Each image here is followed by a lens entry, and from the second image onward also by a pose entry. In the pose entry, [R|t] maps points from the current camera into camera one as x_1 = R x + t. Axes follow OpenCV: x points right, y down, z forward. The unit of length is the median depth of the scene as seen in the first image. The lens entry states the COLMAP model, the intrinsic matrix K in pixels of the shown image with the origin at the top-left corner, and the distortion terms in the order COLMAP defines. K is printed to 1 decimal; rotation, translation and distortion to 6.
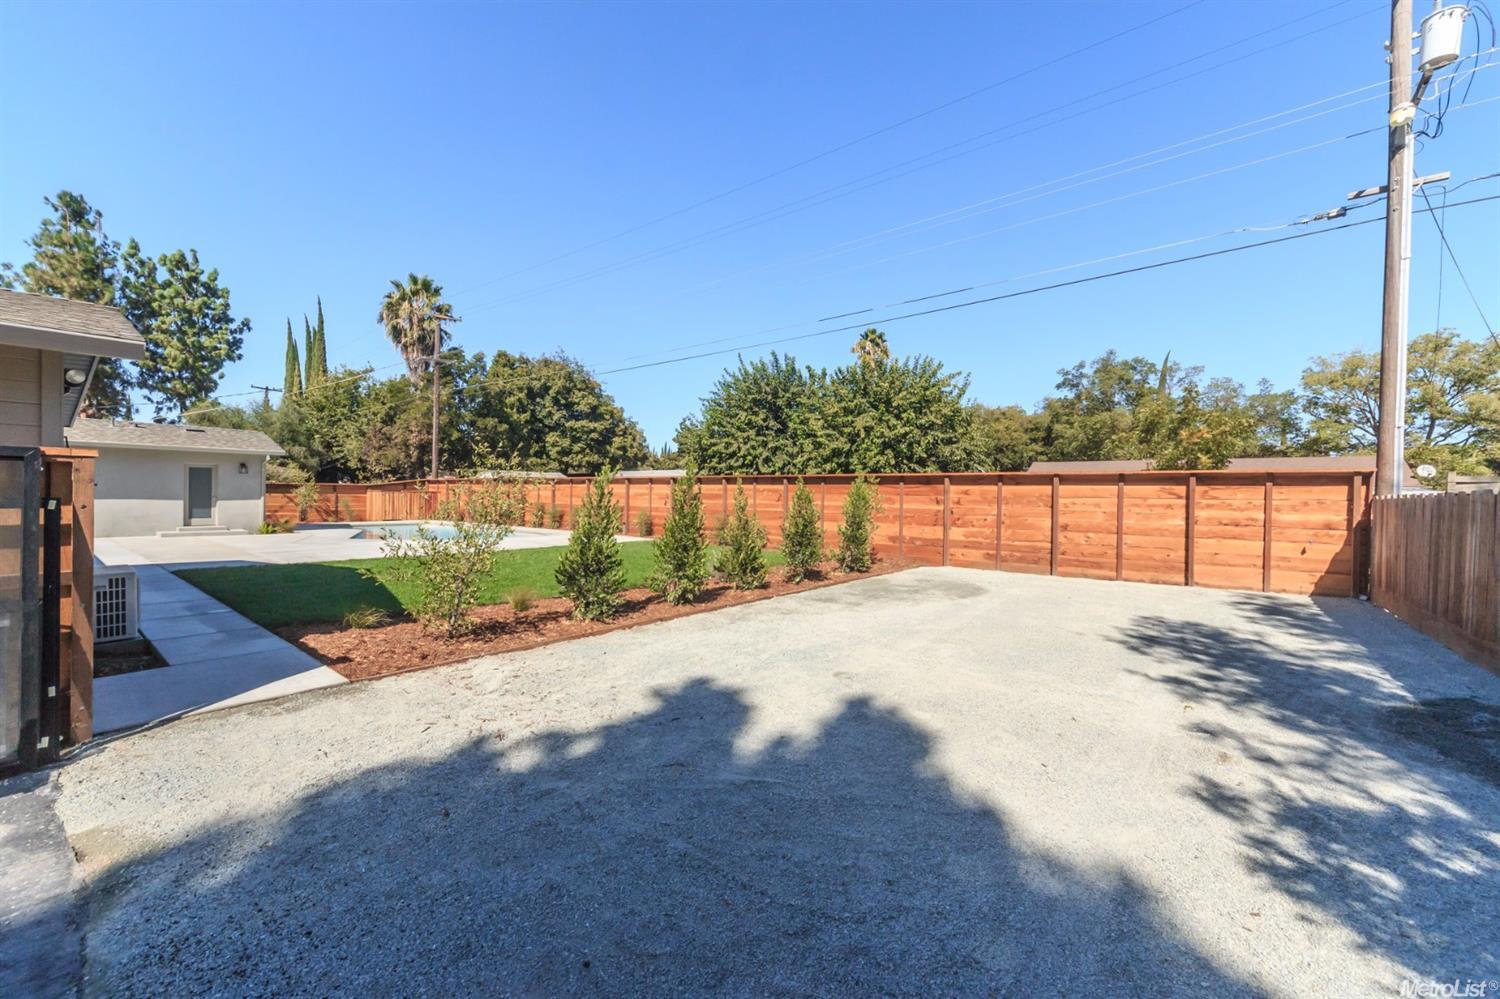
lens RADIAL K [[573.3, 0, 756.3], [0, 573.3, 505.2], [0, 0, 1]] dist [0.014646, 0.000113]
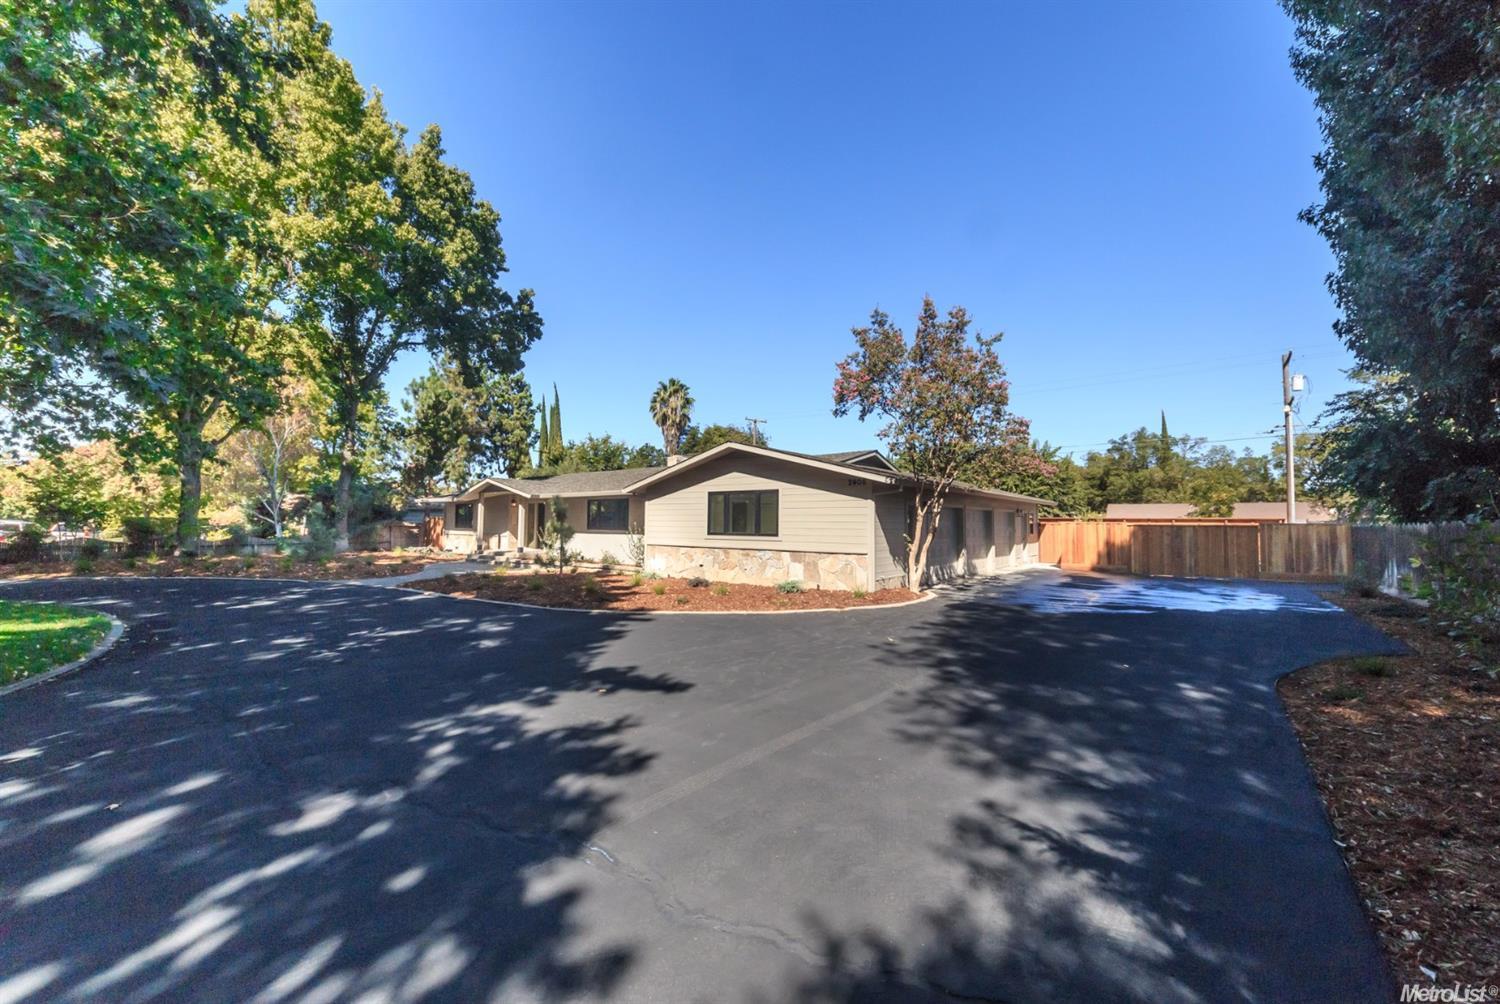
lens RADIAL K [[573.3, 0, 735.9], [0, 573.3, 509.3], [0, 0, 1]] dist [0.014646, 0.000113]
pose [[0.999960, -0.005063, -0.007335, -0.454440], [0.004773, 0.999224, -0.039093, -0.000207], [0.007528, 0.039057, 0.999209, -0.521650]]
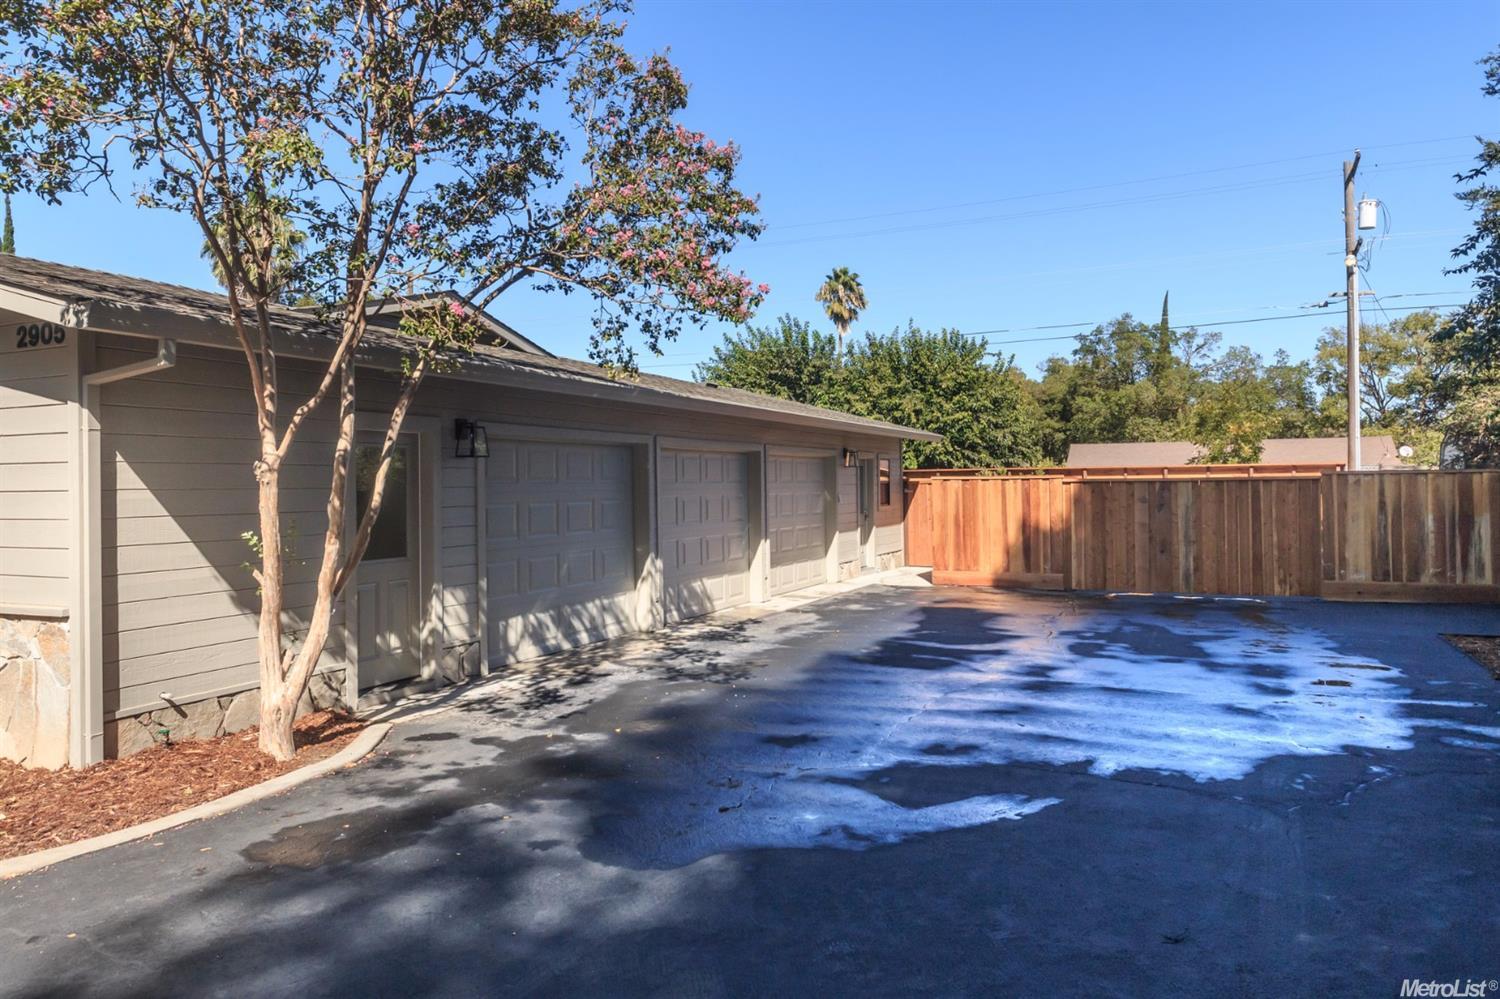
lens RADIAL K [[991.3, 0, 752.5], [0, 991.3, 486.7], [0, 0, 1]] dist [0.072370, 0.006679]
pose [[0.971211, -0.022845, 0.237125, -0.322671], [0.026234, 0.999594, -0.011145, -0.001342], [-0.236774, 0.017045, 0.971415, -0.358400]]
